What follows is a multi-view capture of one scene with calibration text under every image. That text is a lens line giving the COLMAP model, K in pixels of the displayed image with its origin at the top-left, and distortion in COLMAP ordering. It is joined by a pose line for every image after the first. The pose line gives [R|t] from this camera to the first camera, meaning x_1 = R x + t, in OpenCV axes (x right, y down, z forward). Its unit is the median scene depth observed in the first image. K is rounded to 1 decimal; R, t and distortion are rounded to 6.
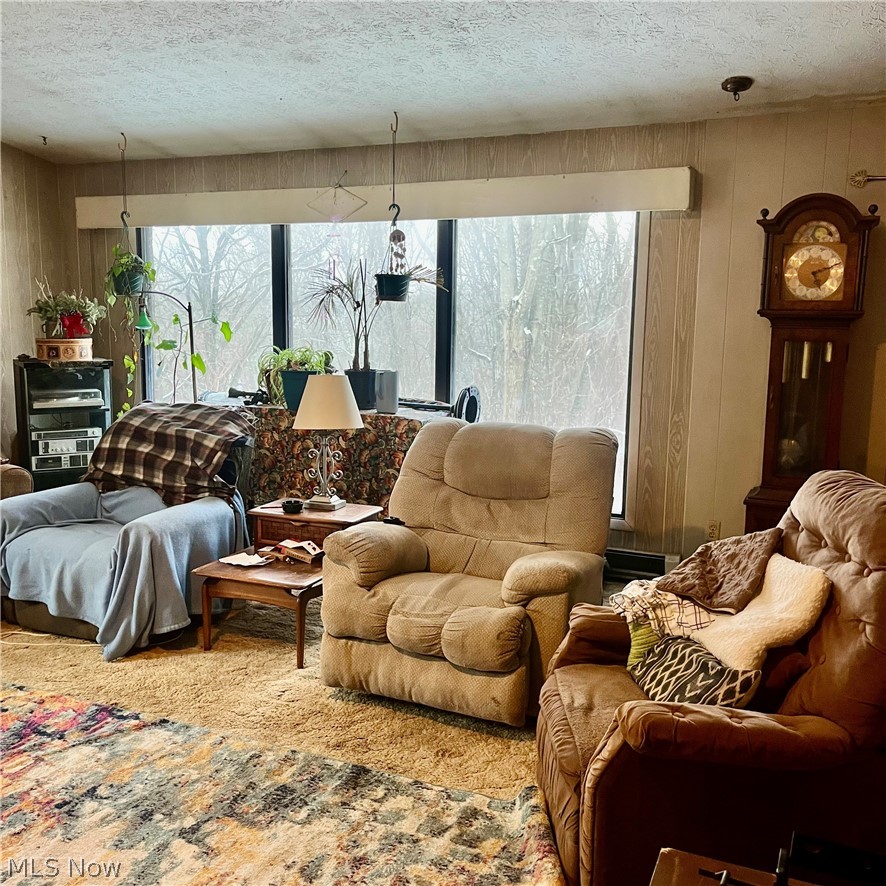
lens RADIAL K [[887.3, 0, 442.8], [0, 887.3, 442.4], [0, 0, 1]] dist [0.006412, 0.000000]
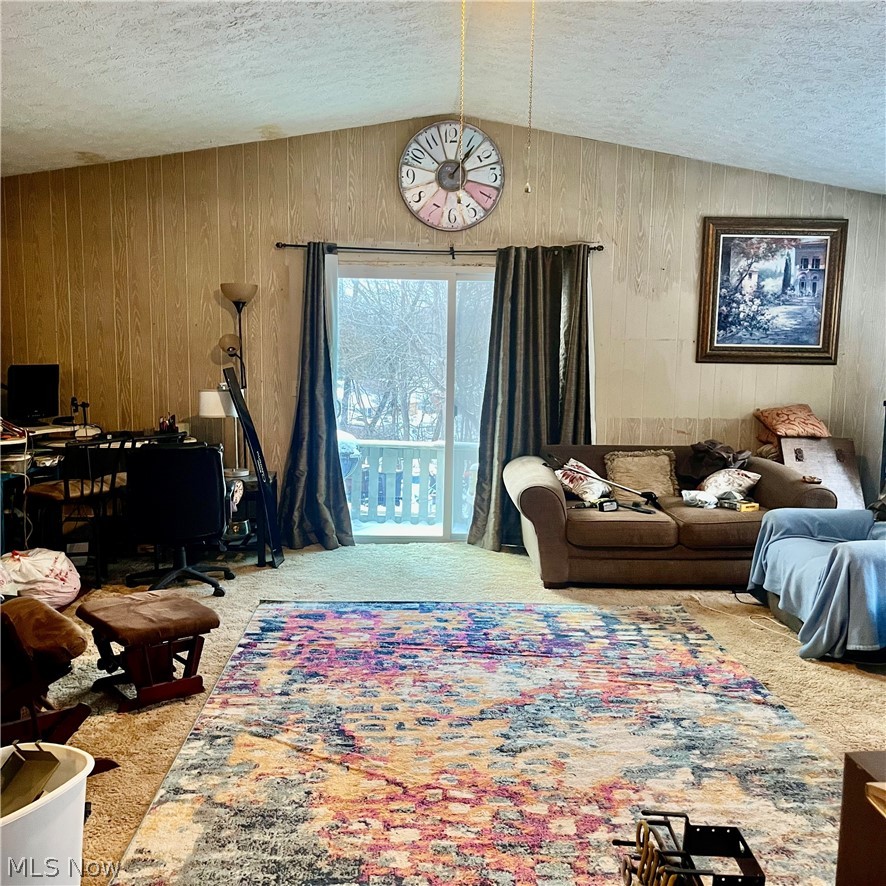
lens RADIAL K [[887.3, 0, 442.2], [0, 887.3, 445.8], [0, 0, 1]] dist [0.006412, 0.000000]
pose [[0.433374, 0.102396, -0.895378, 0.512602], [-0.142915, 0.988761, 0.043903, -0.009348], [0.889810, 0.108936, 0.443137, 0.064478]]
